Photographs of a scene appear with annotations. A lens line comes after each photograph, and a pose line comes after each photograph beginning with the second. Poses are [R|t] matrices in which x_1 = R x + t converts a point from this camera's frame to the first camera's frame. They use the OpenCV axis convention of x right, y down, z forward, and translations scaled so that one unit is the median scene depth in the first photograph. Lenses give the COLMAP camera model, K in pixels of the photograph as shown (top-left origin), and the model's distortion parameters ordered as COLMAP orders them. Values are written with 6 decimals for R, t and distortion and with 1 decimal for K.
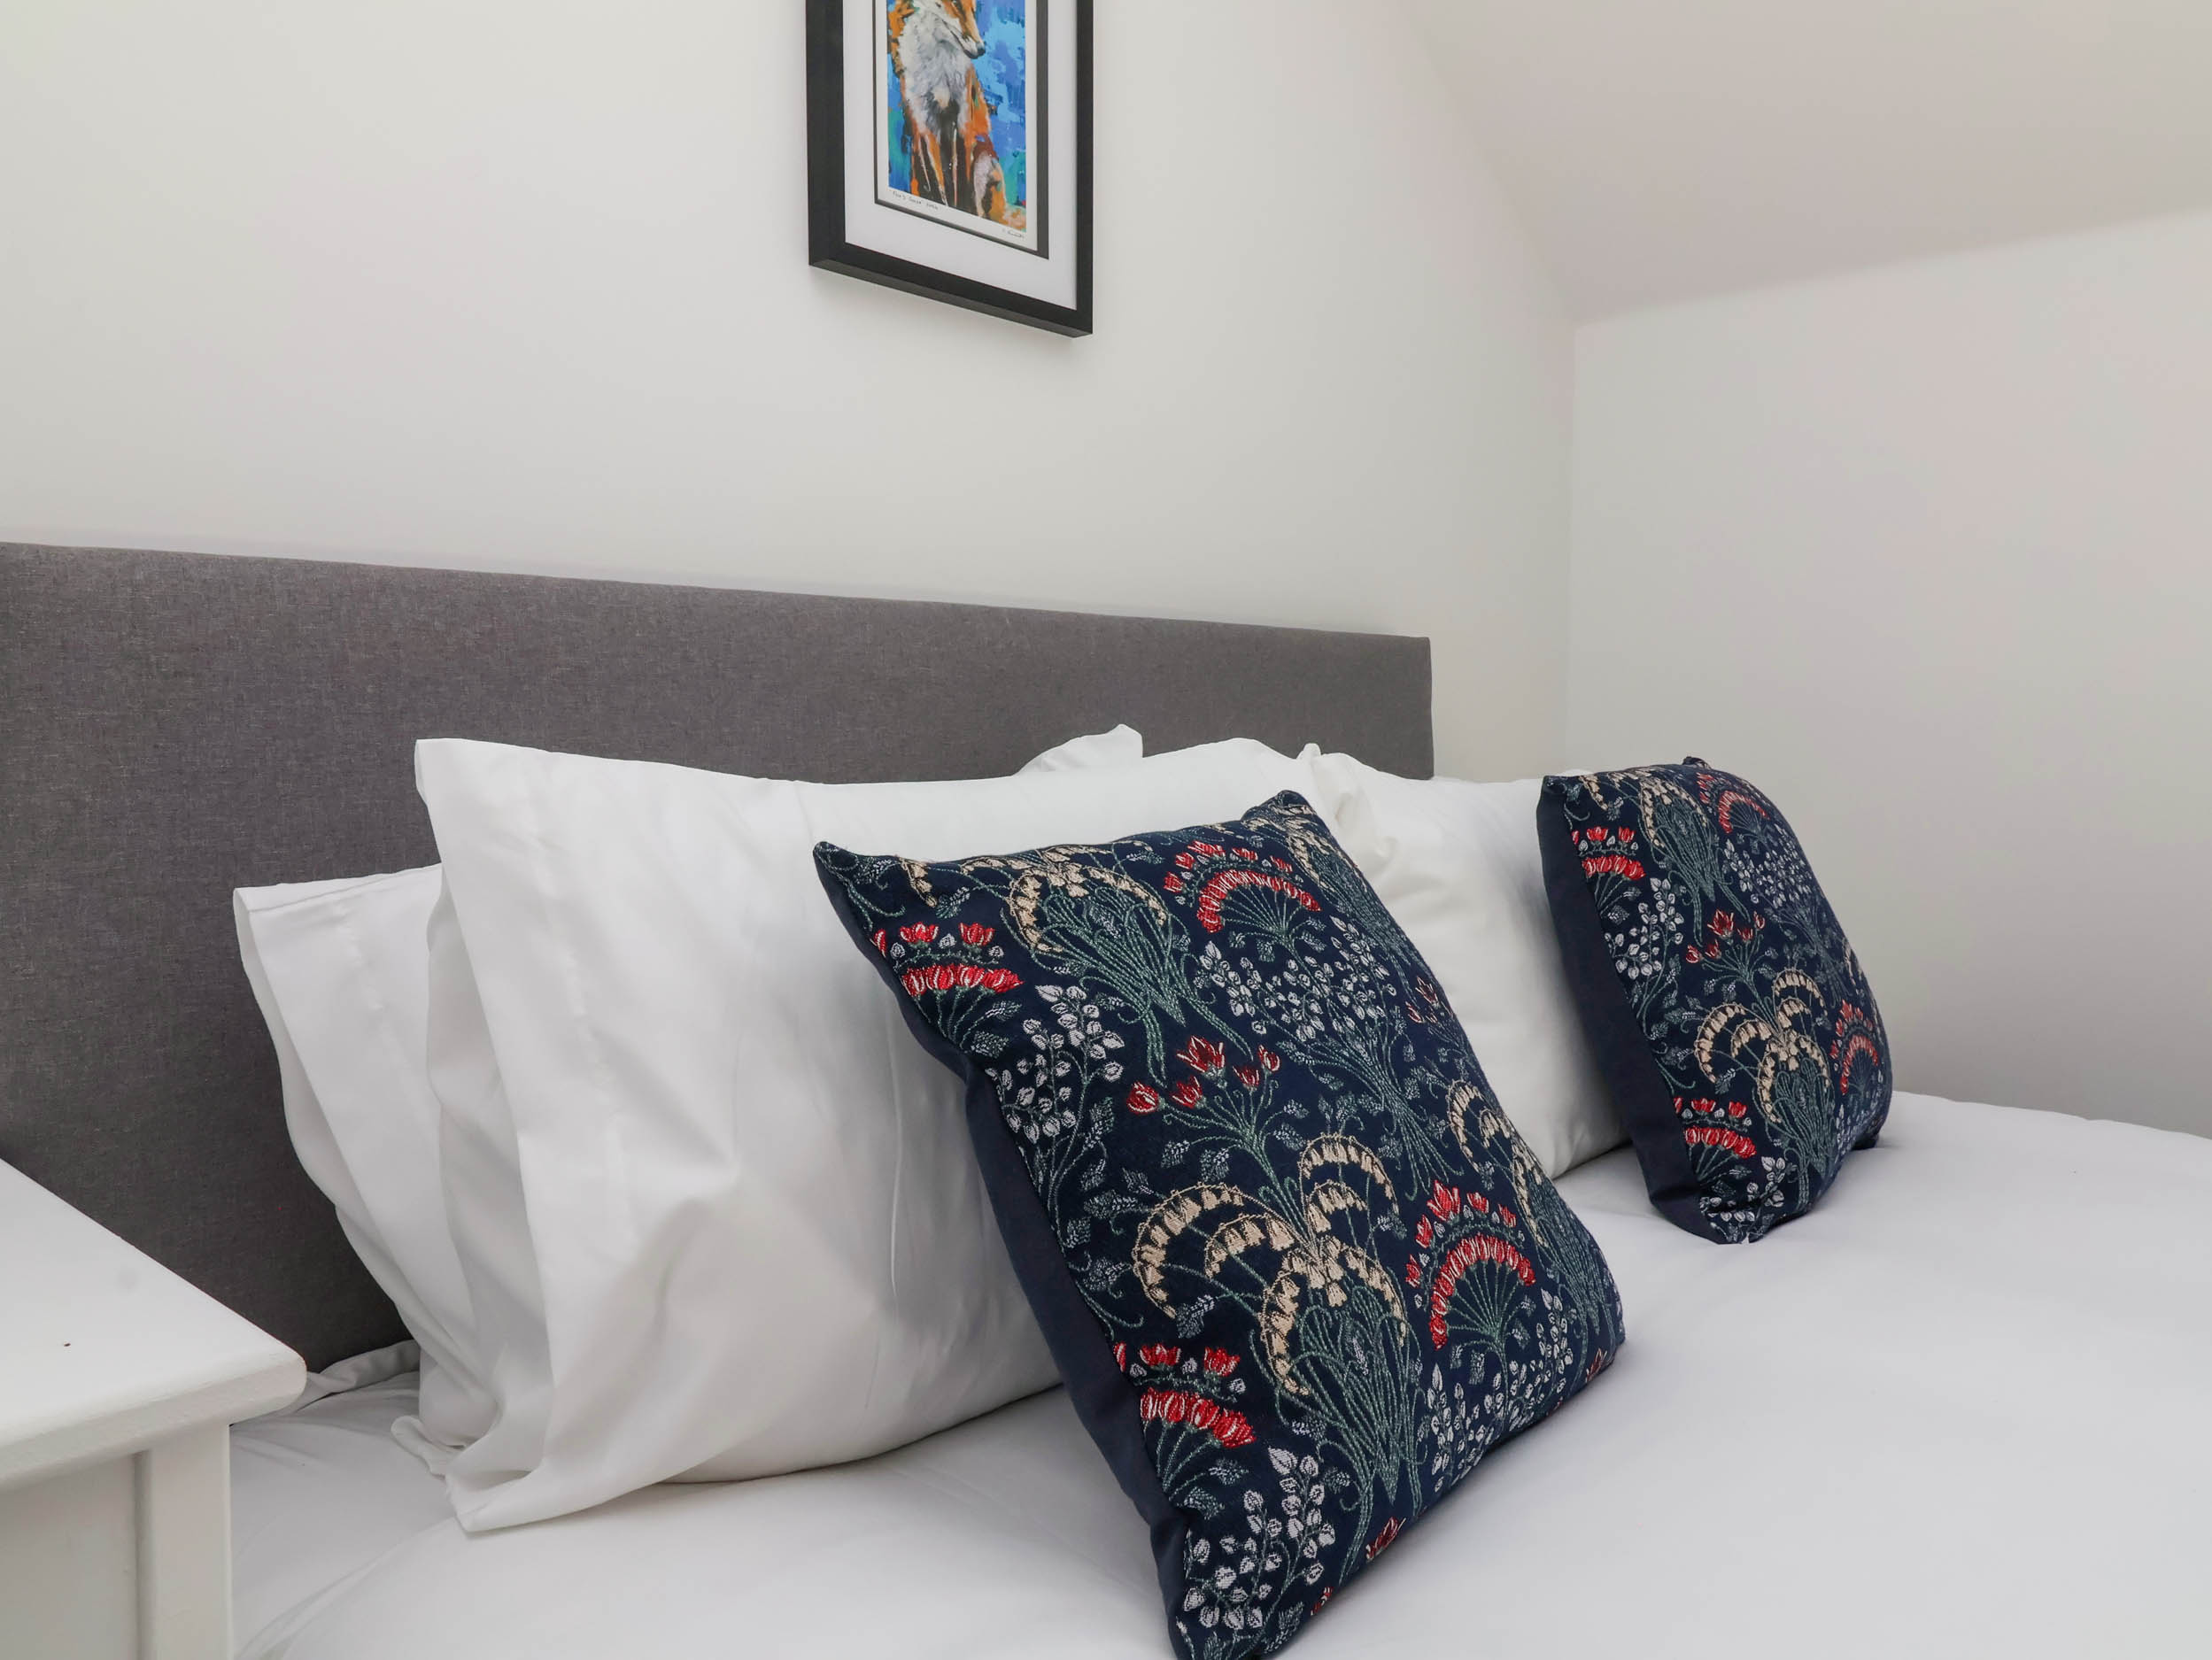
lens RADIAL K [[1558.1, 0, 1106.0], [0, 1558.1, 830.0], [0, 0, 1]] dist [-0.004522, -0.000454]
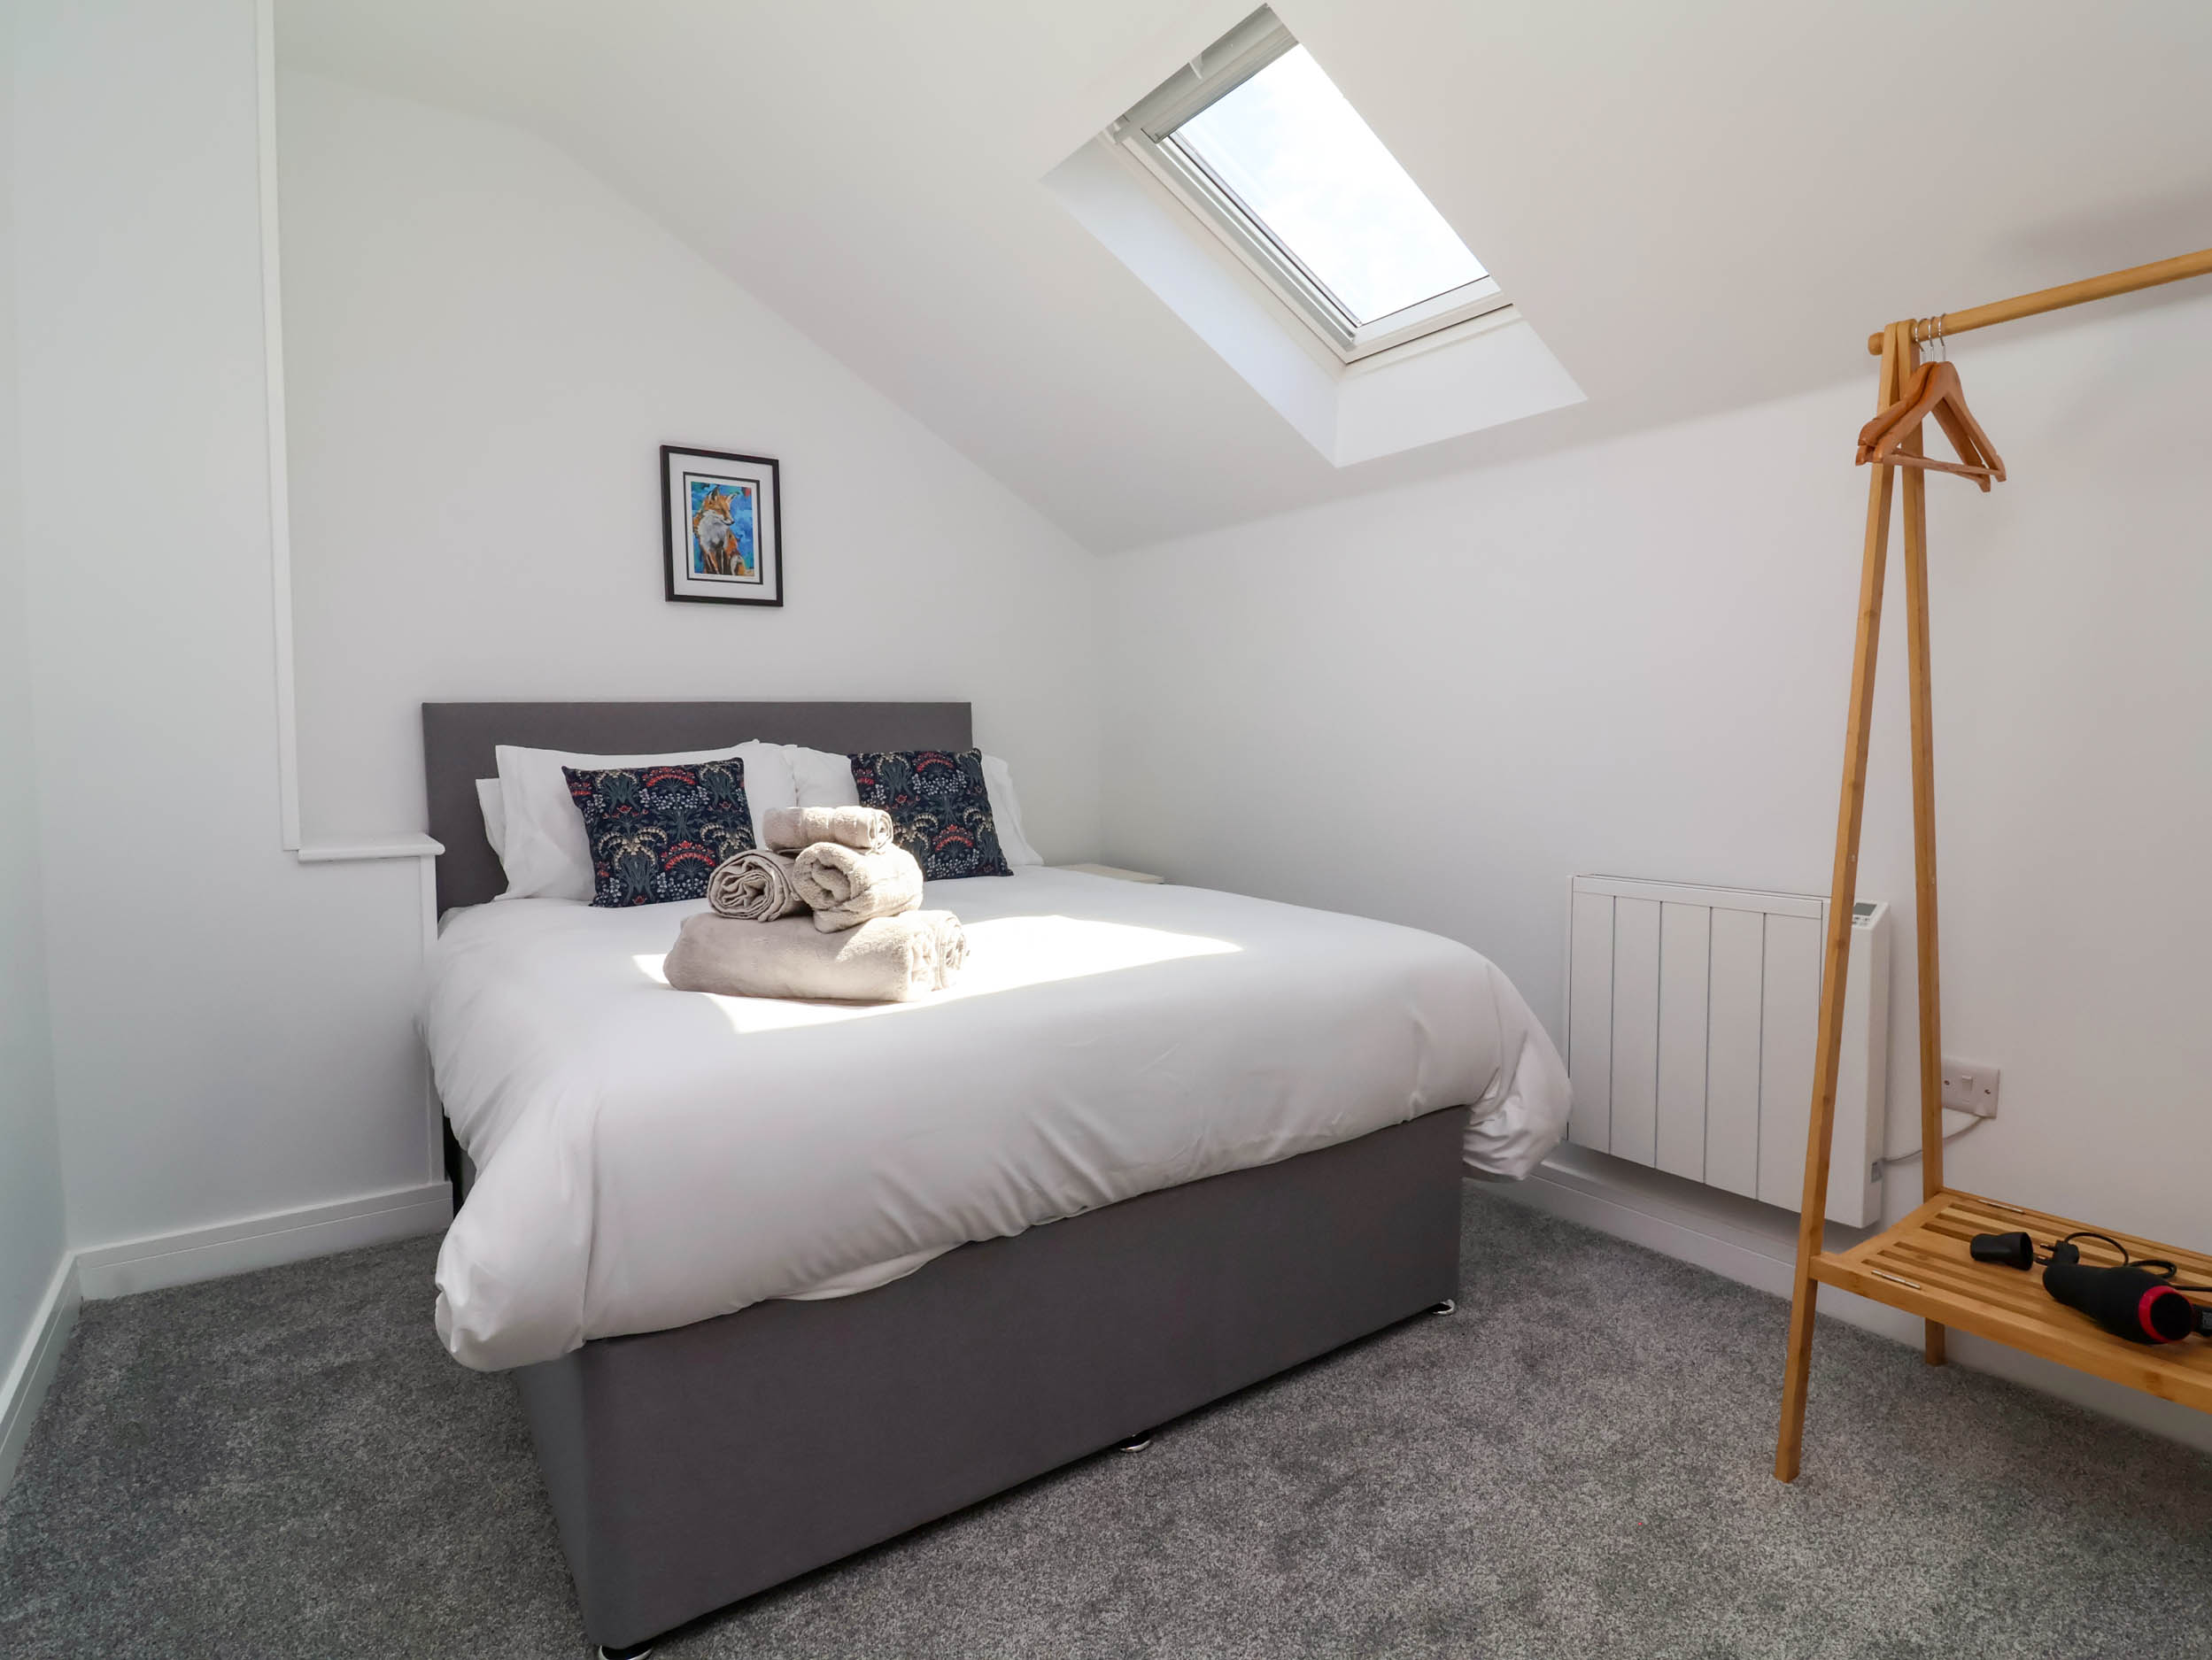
lens RADIAL K [[1163.5, 0, 1106.0], [0, 1163.5, 830.0], [0, 0, 1]] dist [0.002882, -0.000167]
pose [[0.972776, 0.008697, -0.231586, 1.247051], [-0.004473, 0.999814, 0.018761, 0.070961], [0.231706, -0.017215, 0.972634, -1.154720]]
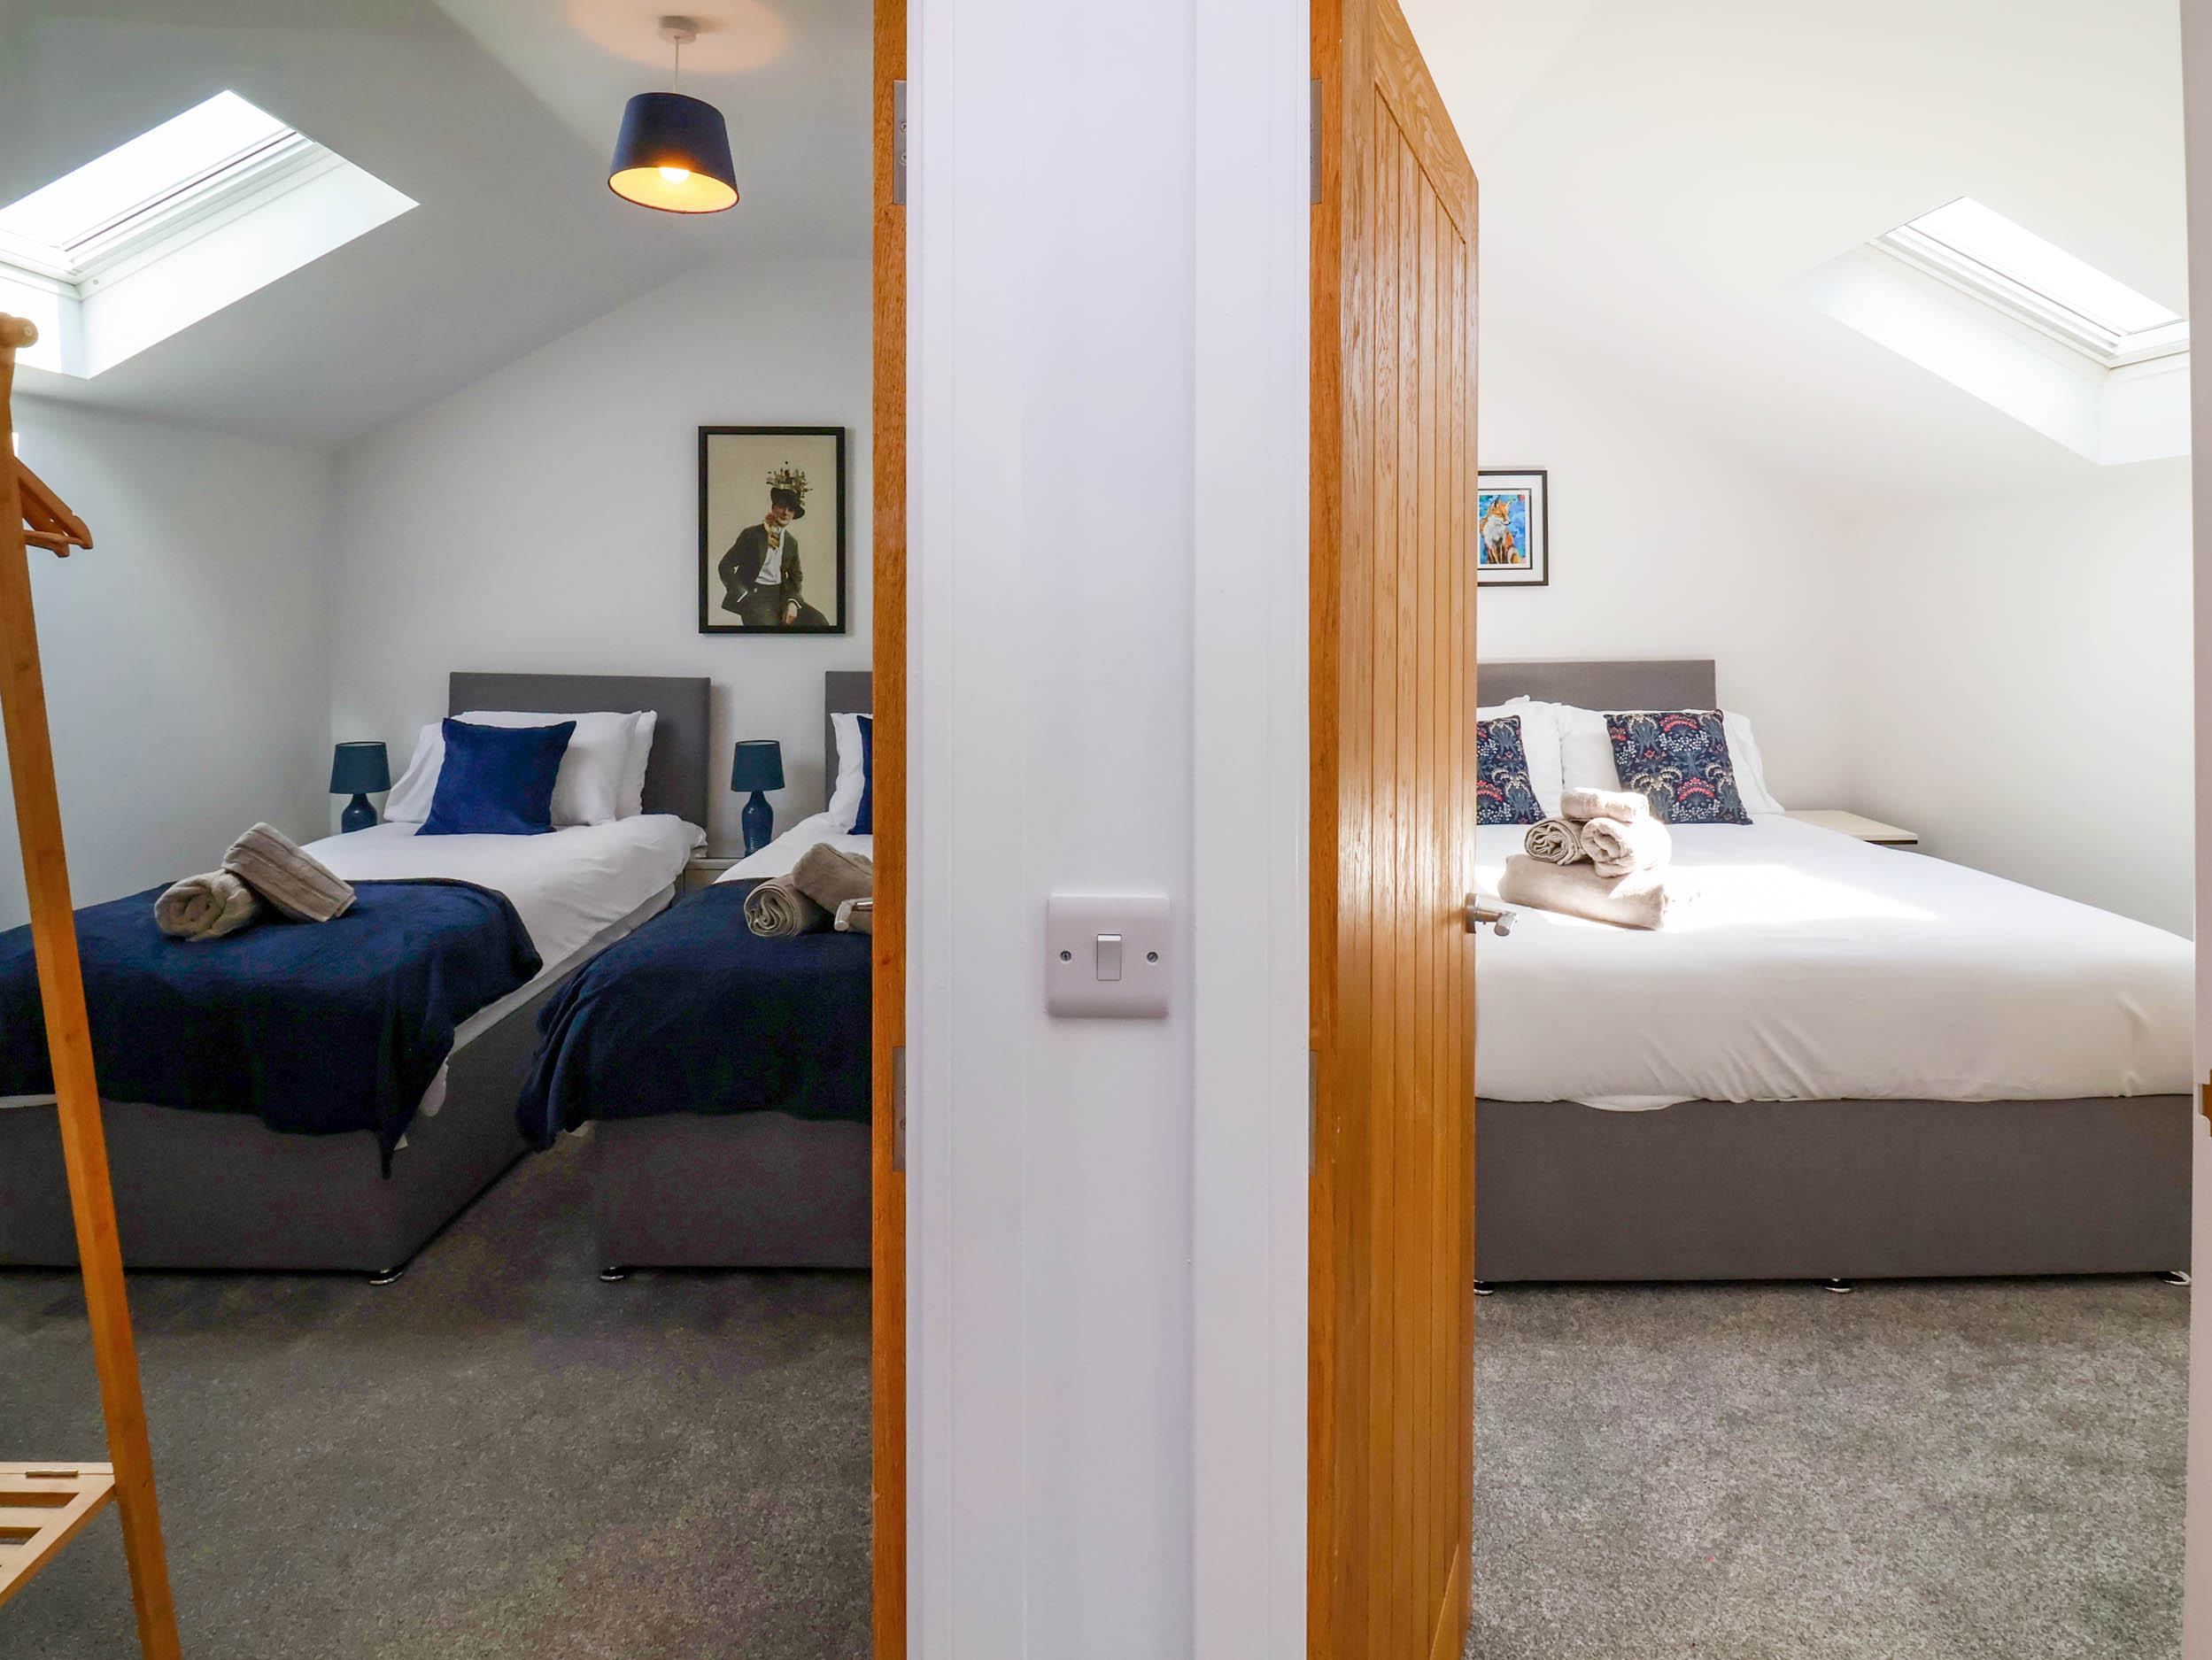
lens RADIAL K [[1149.9, 0, 1108.0], [0, 1149.9, 629.8], [0, 0, 1]] dist [0.014776, -0.018781]
pose [[0.670465, 0.000498, -0.741941, 1.504057], [-0.036450, 0.998814, -0.032268, -0.094162], [0.741045, 0.048679, 0.669688, -1.841176]]
